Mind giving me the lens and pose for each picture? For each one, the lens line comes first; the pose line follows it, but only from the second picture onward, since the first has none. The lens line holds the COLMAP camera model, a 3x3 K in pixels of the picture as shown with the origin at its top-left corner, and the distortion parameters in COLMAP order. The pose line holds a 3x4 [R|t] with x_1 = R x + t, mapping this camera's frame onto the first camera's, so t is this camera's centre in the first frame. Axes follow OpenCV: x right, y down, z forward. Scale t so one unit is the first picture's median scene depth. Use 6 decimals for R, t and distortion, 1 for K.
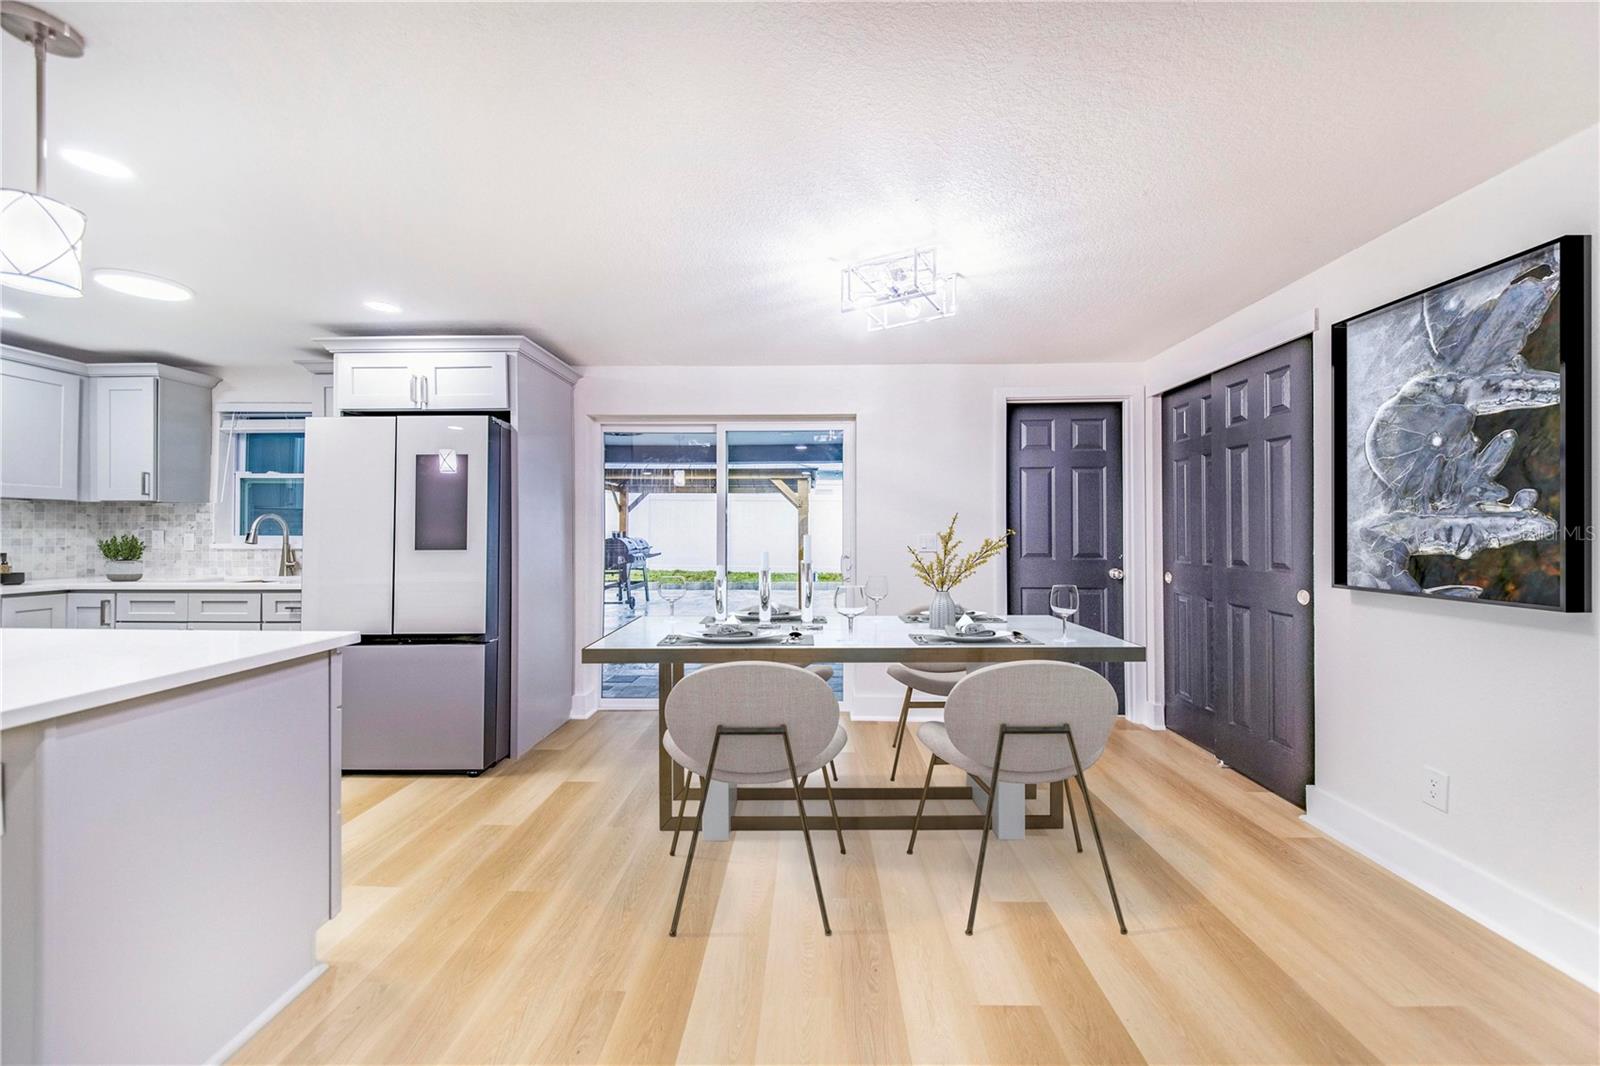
lens RADIAL K [[557.7, 0, 800.0], [0, 557.7, 533.0], [0, 0, 1]] dist [-0.000266, -0.000002]
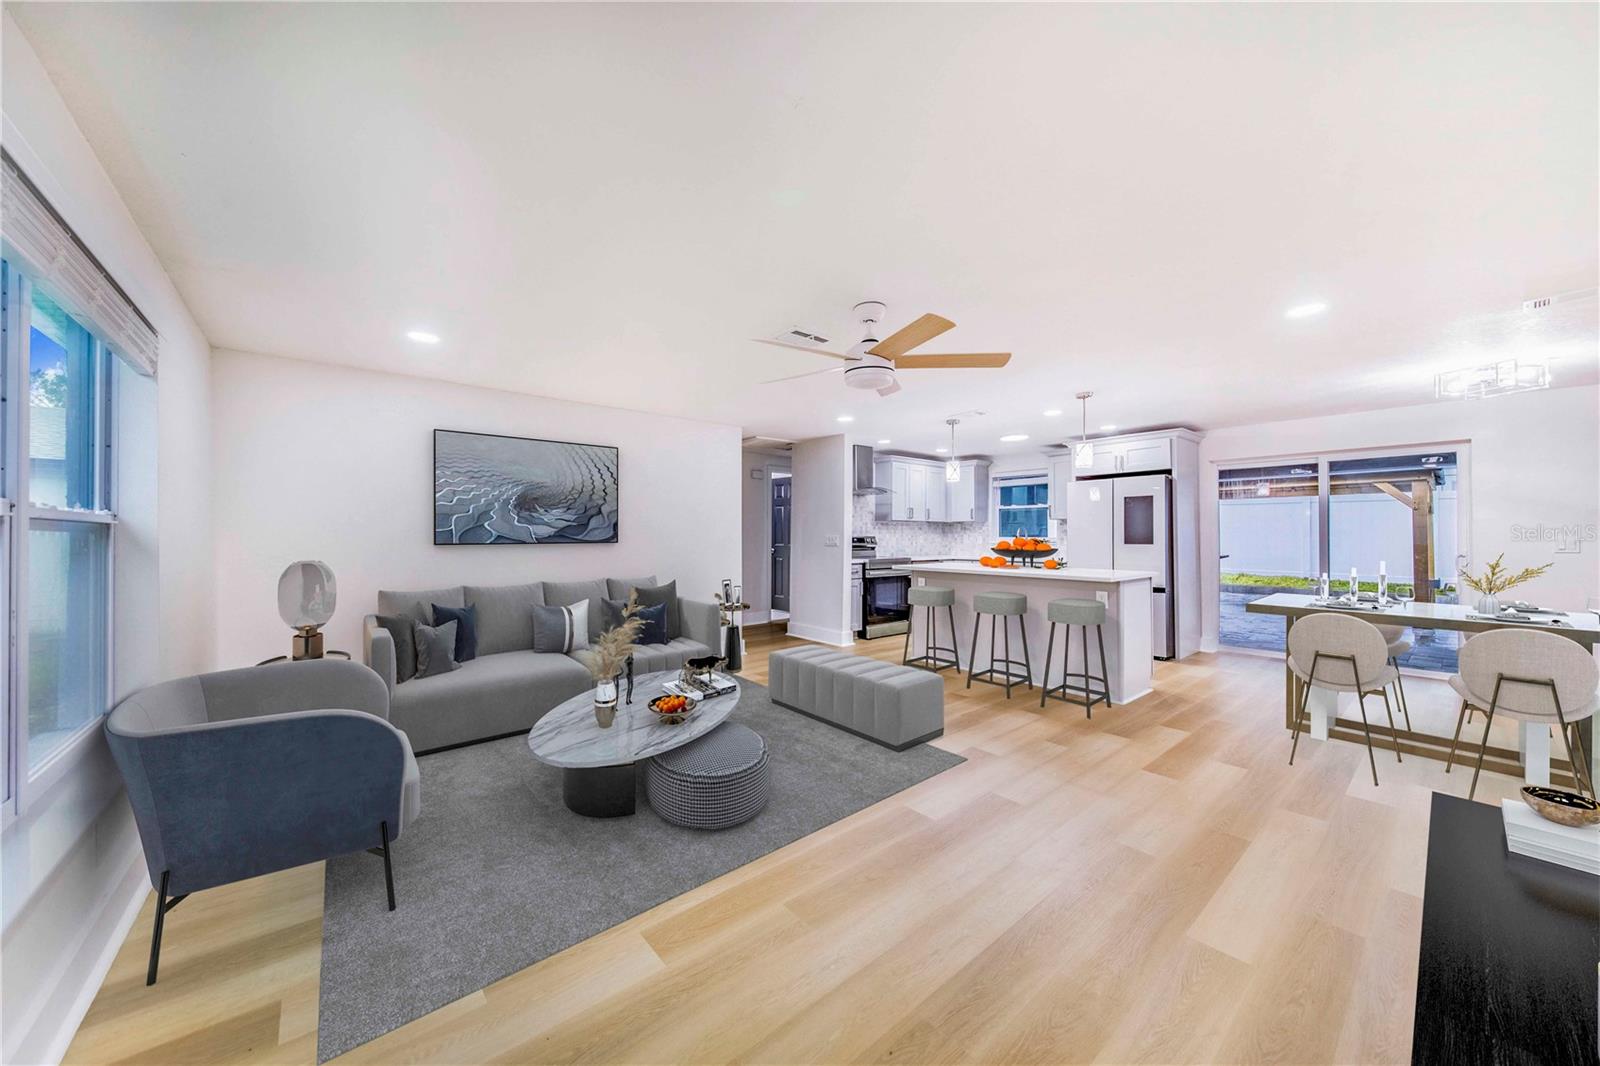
lens RADIAL K [[557.7, 0, 800.0], [0, 557.7, 533.0], [0, 0, 1]] dist [-0.000266, -0.000002]
pose [[0.640180, -0.014998, -0.768079, 0.090938], [0.012068, 0.999882, -0.009466, -0.003589], [0.768130, -0.003209, 0.640285, -0.978835]]
